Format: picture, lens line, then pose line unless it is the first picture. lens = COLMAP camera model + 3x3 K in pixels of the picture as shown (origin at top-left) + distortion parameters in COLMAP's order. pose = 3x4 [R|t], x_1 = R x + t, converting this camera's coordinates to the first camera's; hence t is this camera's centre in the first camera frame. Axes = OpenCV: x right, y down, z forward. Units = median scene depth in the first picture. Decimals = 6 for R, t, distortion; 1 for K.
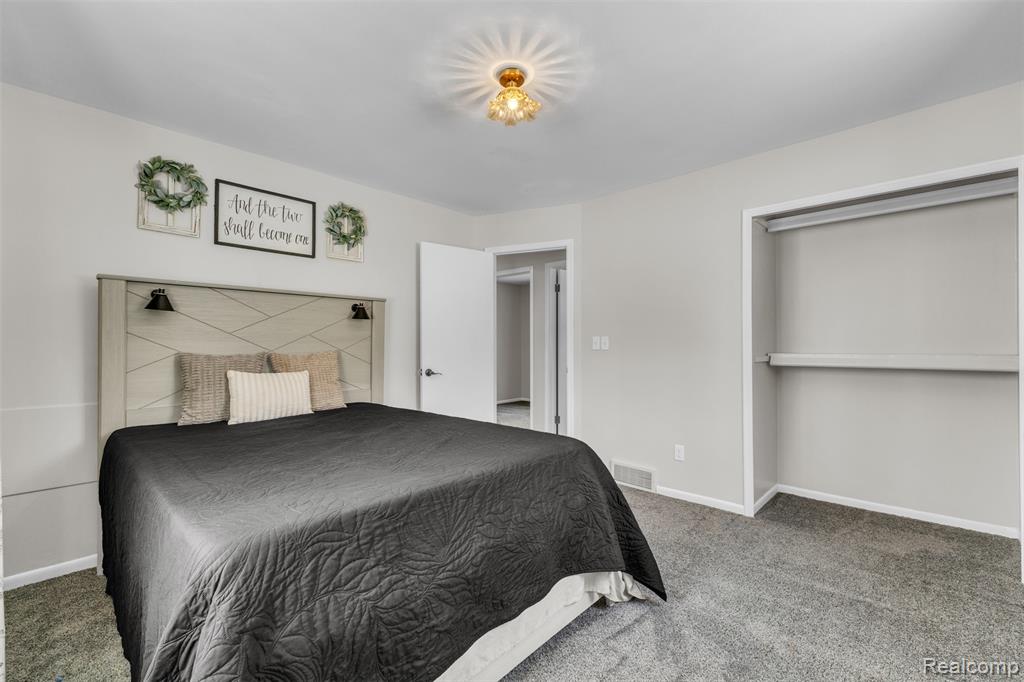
lens RADIAL K [[435.4, 0, 488.5], [0, 435.4, 339.5], [0, 0, 1]] dist [0.000332, 0.000107]
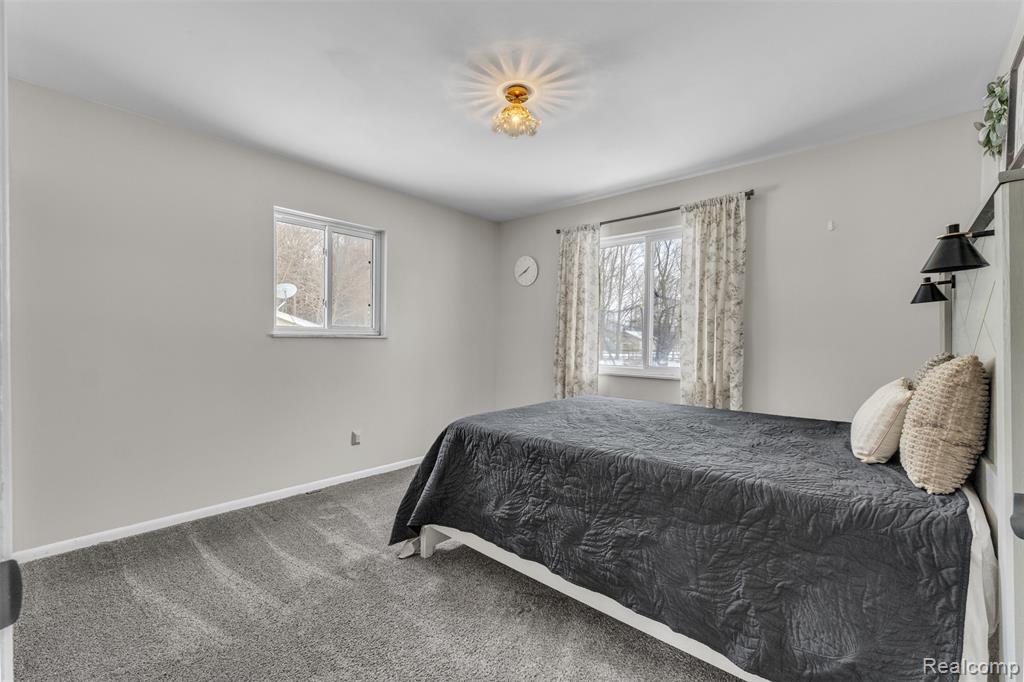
lens RADIAL K [[443.6, 0, 511.1], [0, 443.6, 347.5], [0, 0, 1]] dist [-0.002120, 0.000011]
pose [[-0.998343, -0.004692, -0.057350, 0.092801], [-0.004906, 0.999981, 0.003596, 0.018197], [0.057332, 0.003872, -0.998348, 1.523909]]
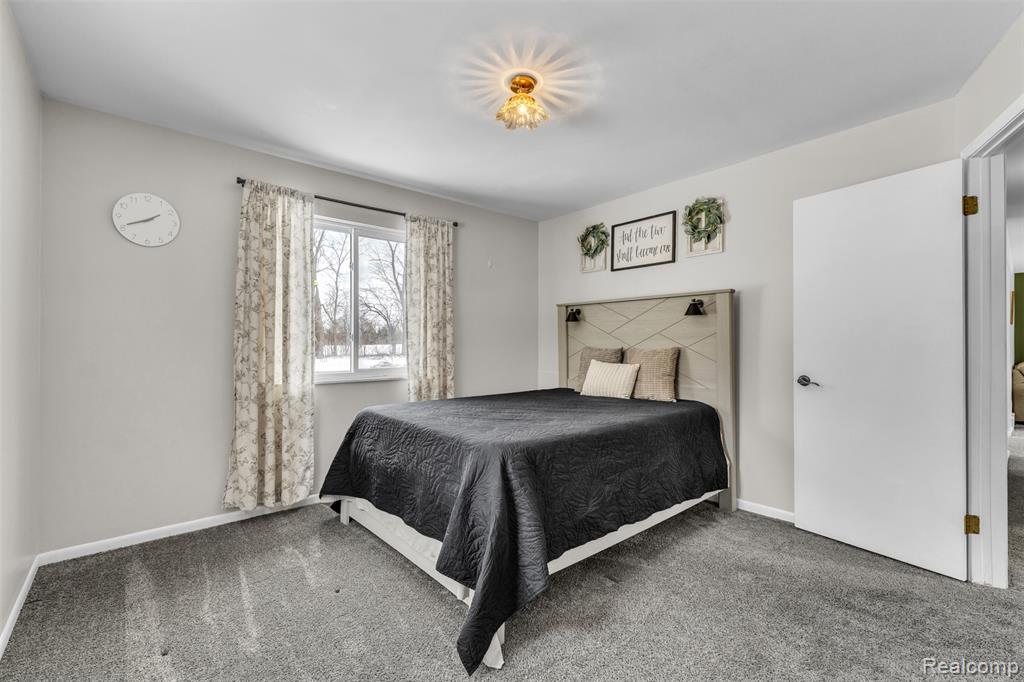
lens RADIAL K [[438.2, 0, 533.7], [0, 438.2, 337.6], [0, 0, 1]] dist [0.001456, 0.000423]
pose [[-0.044205, -0.008445, -0.998987, 0.789057], [0.014046, 0.999860, -0.009074, 0.007523], [0.998924, -0.014432, -0.044081, 0.771075]]
